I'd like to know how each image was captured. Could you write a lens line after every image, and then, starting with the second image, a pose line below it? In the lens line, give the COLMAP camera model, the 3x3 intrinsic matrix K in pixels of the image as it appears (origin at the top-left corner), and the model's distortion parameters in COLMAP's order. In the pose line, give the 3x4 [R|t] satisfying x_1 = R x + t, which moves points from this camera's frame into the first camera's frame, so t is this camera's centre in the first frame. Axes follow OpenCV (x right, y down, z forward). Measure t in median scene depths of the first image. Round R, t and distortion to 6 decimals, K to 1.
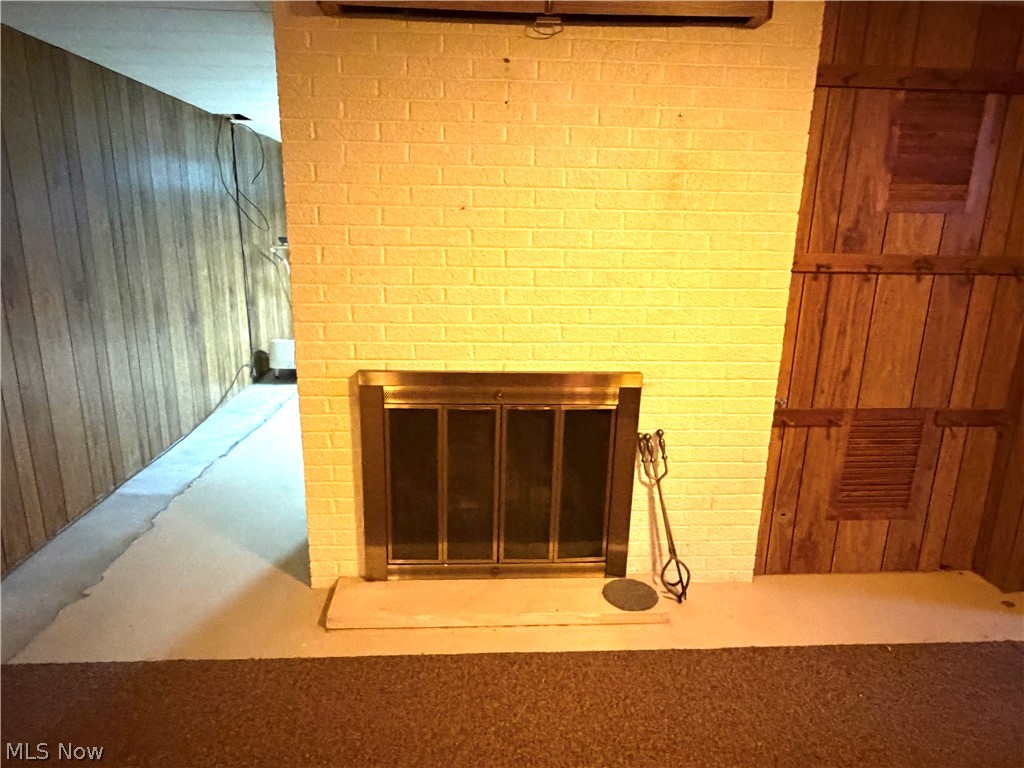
lens RADIAL K [[624.4, 0, 496.9], [0, 624.4, 382.0], [0, 0, 1]] dist [-0.003084, -0.000954]
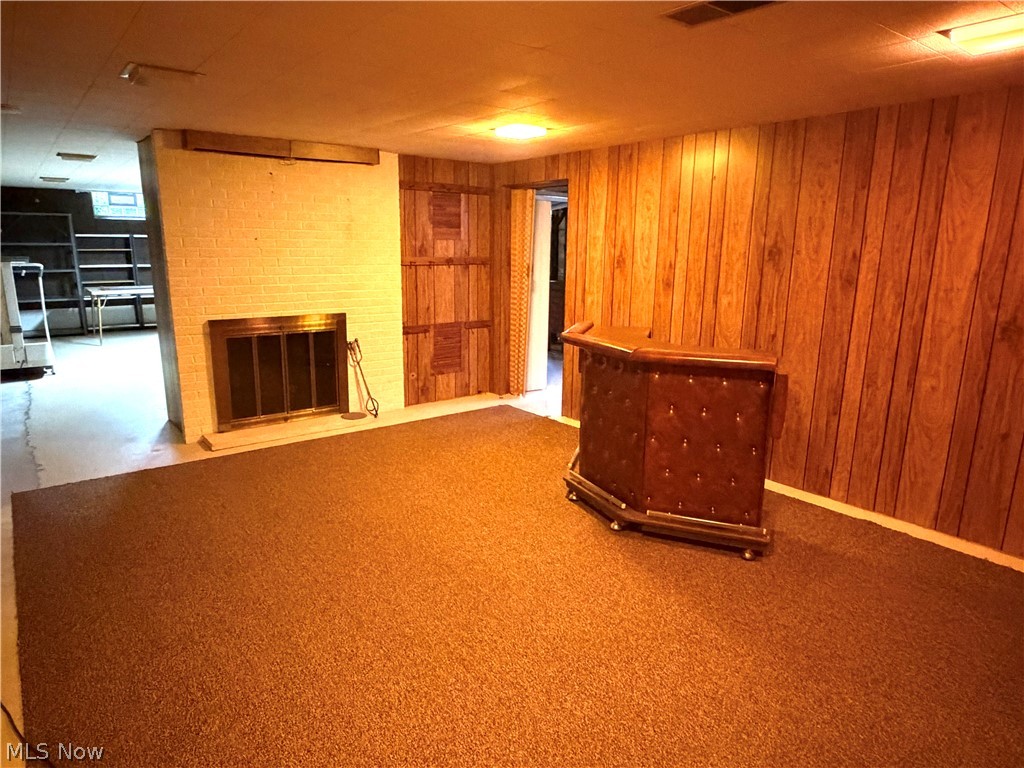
lens RADIAL K [[635.0, 0, 508.7], [0, 635.0, 386.4], [0, 0, 1]] dist [-0.000794, 0.001866]
pose [[0.817348, -0.131779, 0.560870, -0.564967], [0.139658, 0.989774, 0.029030, 0.248528], [-0.558961, 0.054602, 0.827394, -1.117877]]
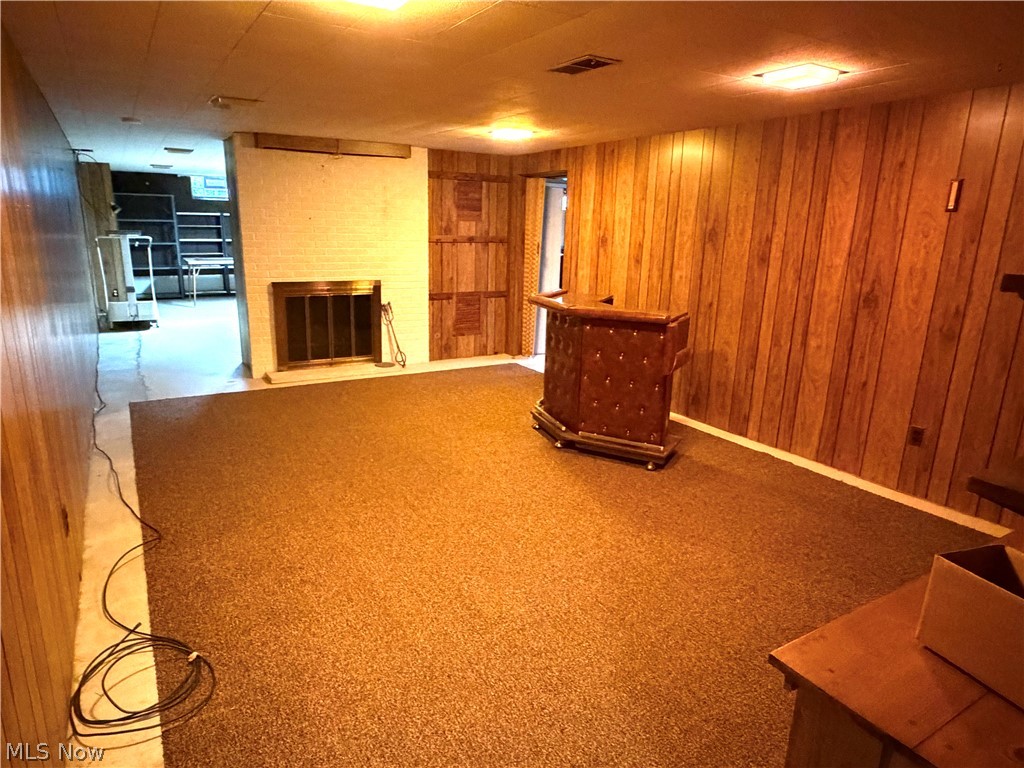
lens RADIAL K [[635.2, 0, 504.5], [0, 635.2, 388.9], [0, 0, 1]] dist [-0.003753, -0.001230]
pose [[0.882492, -0.112166, 0.456757, -0.577215], [0.102808, 0.993665, 0.045382, 0.368742], [-0.458954, 0.006909, 0.888433, -1.614626]]
